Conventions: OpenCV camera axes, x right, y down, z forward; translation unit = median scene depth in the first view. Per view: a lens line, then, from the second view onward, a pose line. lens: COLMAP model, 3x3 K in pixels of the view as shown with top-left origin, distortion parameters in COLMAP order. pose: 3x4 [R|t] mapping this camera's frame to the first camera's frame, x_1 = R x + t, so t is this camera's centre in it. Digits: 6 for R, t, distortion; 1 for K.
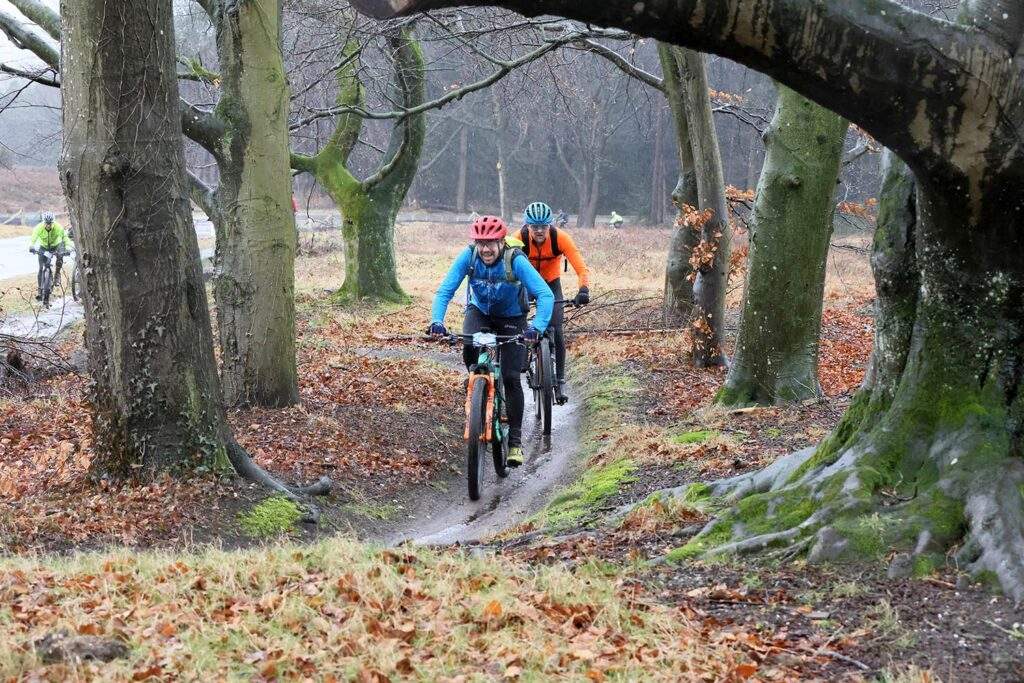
lens RADIAL K [[2250.4, 0, 424.4], [0, 2250.4, 363.9], [0, 0, 1]] dist [-0.323023, -0.054144]
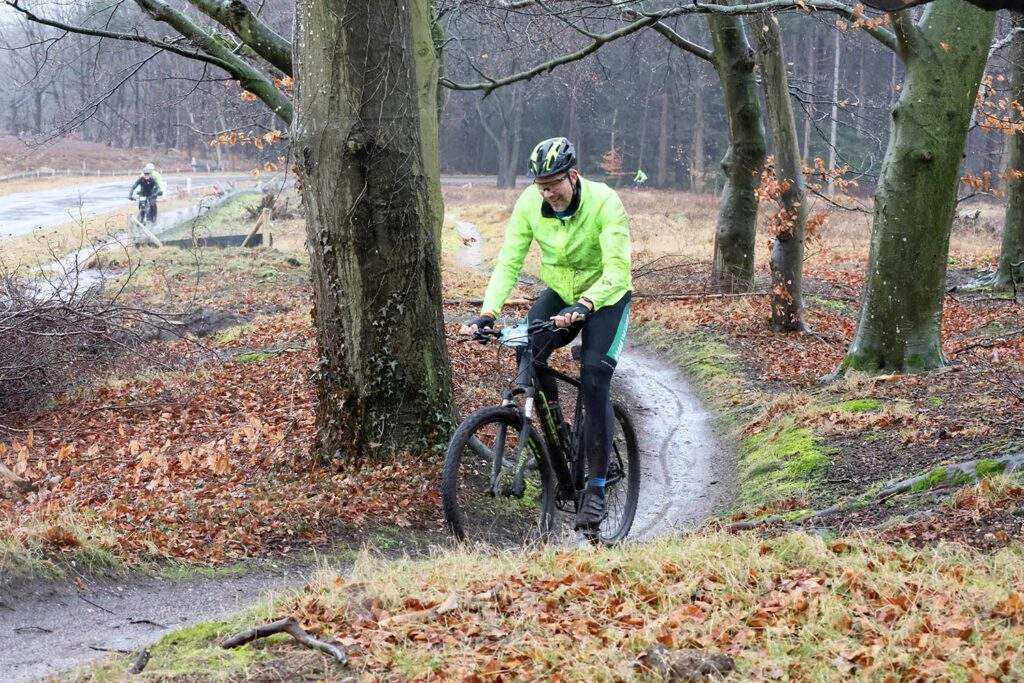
lens RADIAL K [[2157.5, 0, 449.2], [0, 2157.5, 364.8], [0, 0, 1]] dist [-0.314547, -0.056912]
pose [[0.997942, -0.007224, 0.063720, -0.156044], [0.005807, 0.999732, 0.022395, -0.011100], [-0.063864, -0.021979, 0.997717, 0.043565]]
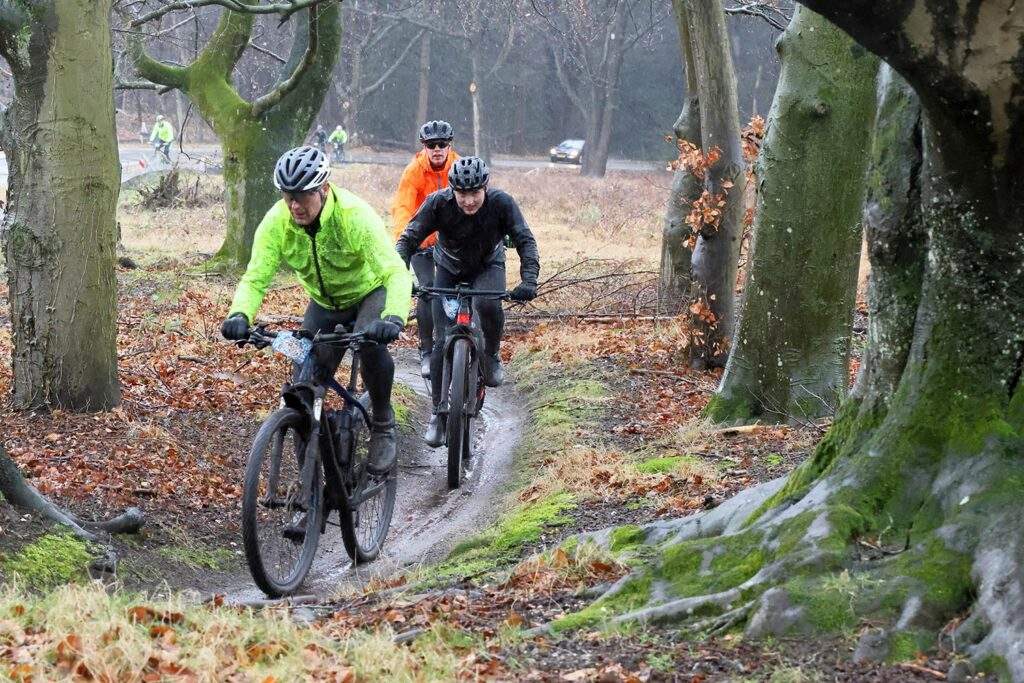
lens RADIAL K [[3137.6, 0, 216.1], [0, 3137.6, 396.5], [0, 0, 1]] dist [-0.323962, 0.071039]
pose [[0.998482, 0.020681, -0.051048, 0.034894], [-0.020117, 0.999731, 0.011543, 0.003007], [0.051273, -0.010498, 0.998629, 0.004068]]
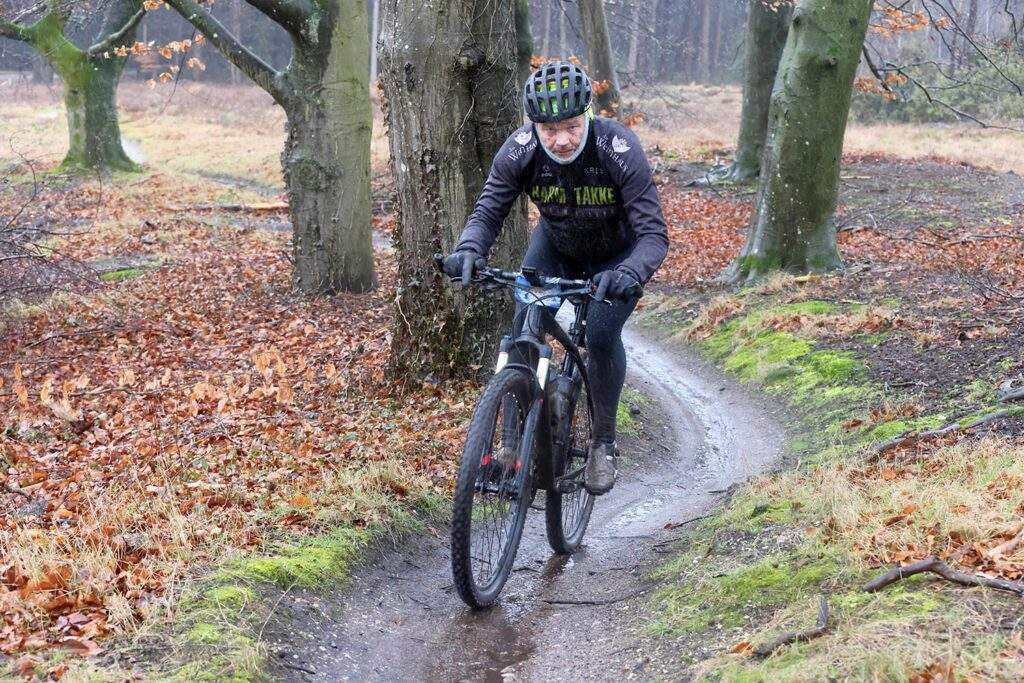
lens RADIAL K [[2174.2, 0, 403.9], [0, 2174.2, 357.8], [0, 0, 1]] dist [-0.312767, 0.057447]
pose [[0.958835, -0.046391, 0.280148, -0.421922], [0.026907, 0.996969, 0.073000, -0.028057], [-0.282686, -0.062457, 0.957177, 0.103593]]
